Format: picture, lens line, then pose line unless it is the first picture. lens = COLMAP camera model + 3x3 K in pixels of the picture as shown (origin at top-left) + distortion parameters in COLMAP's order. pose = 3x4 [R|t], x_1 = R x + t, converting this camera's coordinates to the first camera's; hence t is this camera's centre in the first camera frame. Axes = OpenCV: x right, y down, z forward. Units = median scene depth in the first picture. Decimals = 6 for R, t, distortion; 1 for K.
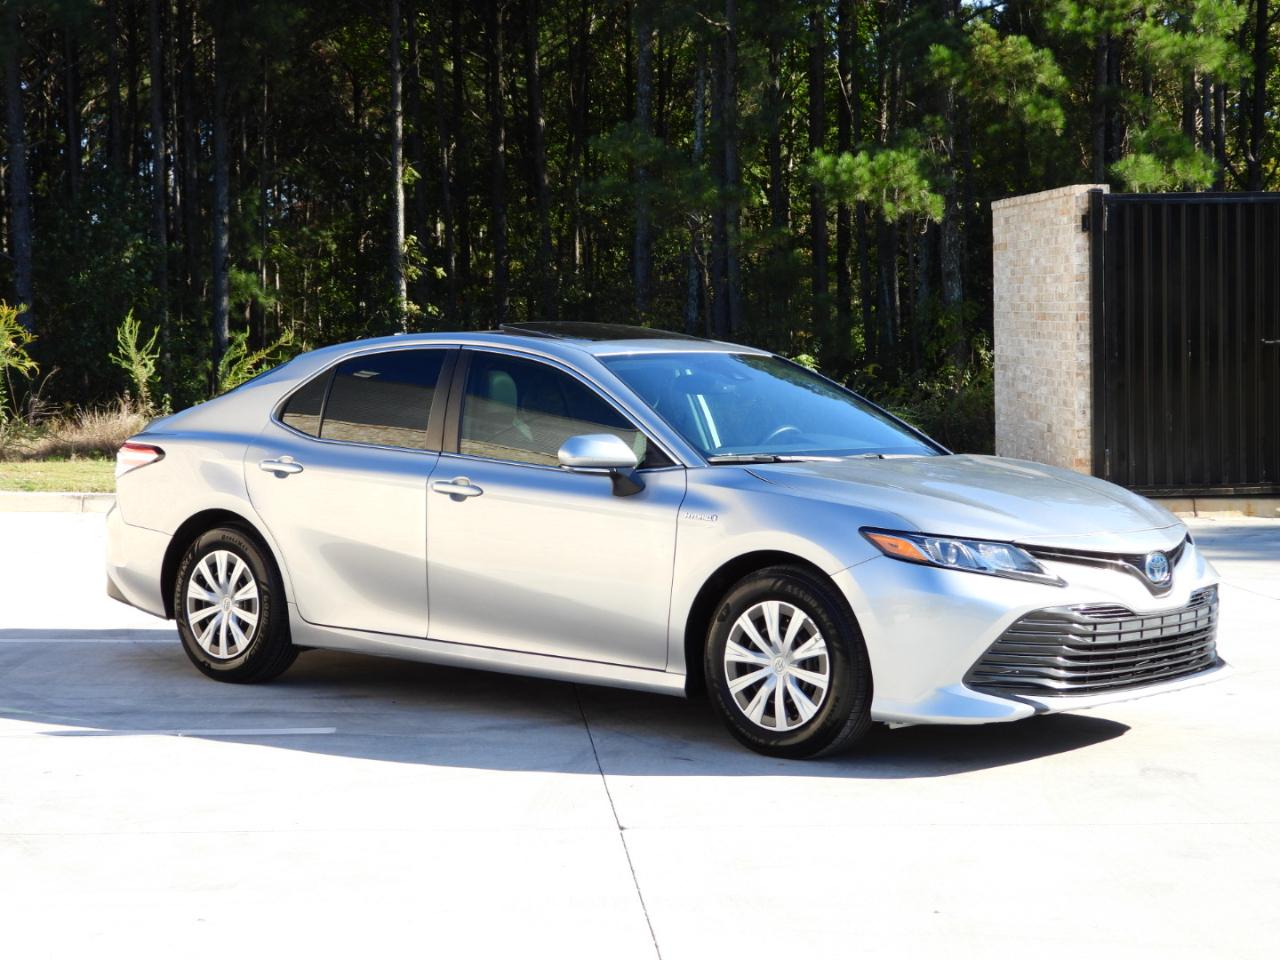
lens RADIAL K [[2497.7, 0, 607.6], [0, 2497.7, 479.3], [0, 0, 1]] dist [-0.006444, 0.063987]
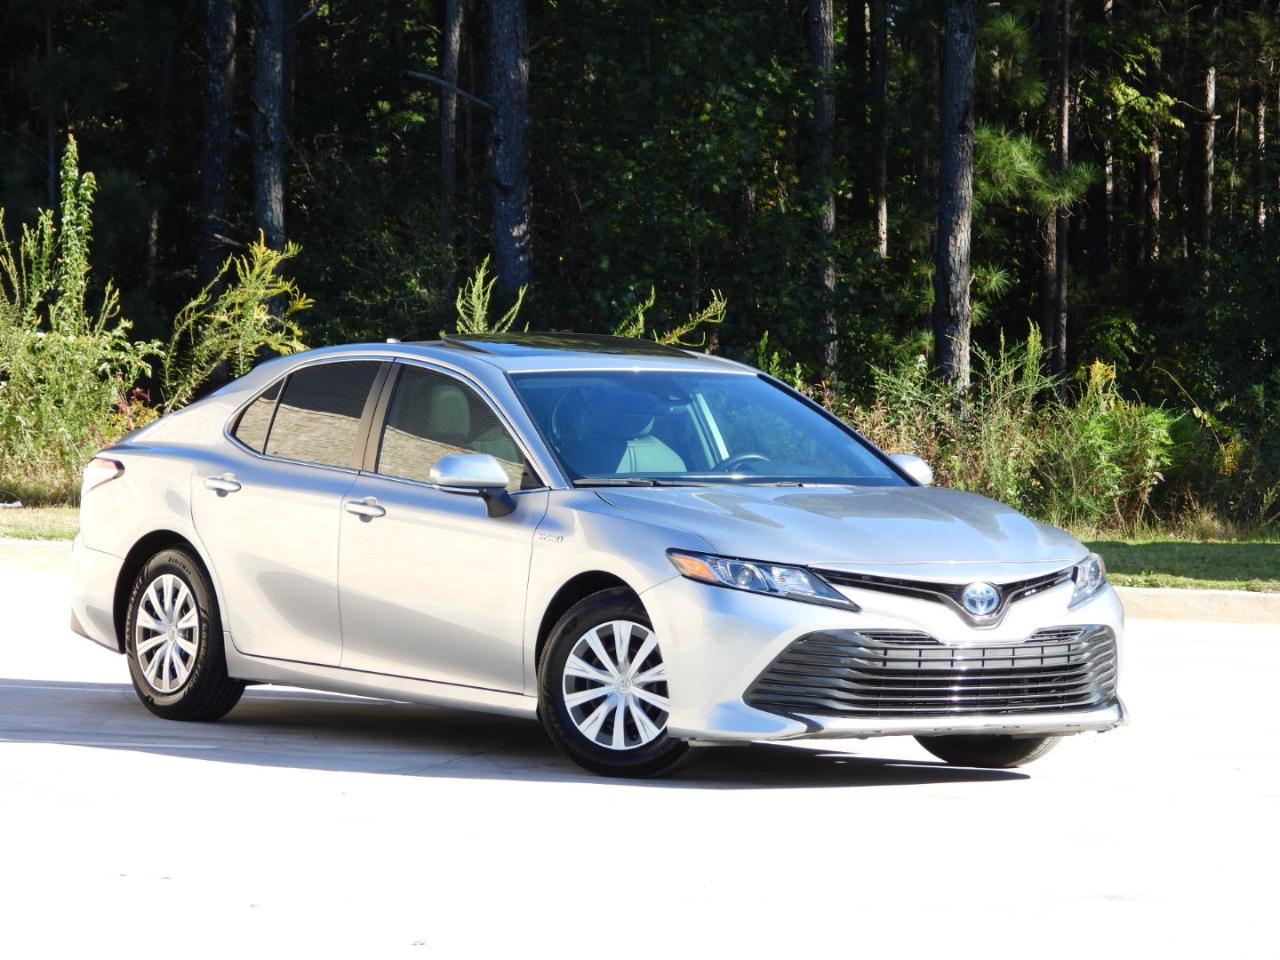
lens RADIAL K [[7114.5, 0, 640.0], [0, 7114.5, 480.0], [0, 0, 1]] dist [-0.216507, 11.084589]
pose [[0.969109, 0.024017, -0.245459, 0.752494], [-0.029280, 0.999412, -0.017817, 0.040557], [0.244887, 0.024454, 0.969243, -1.712660]]
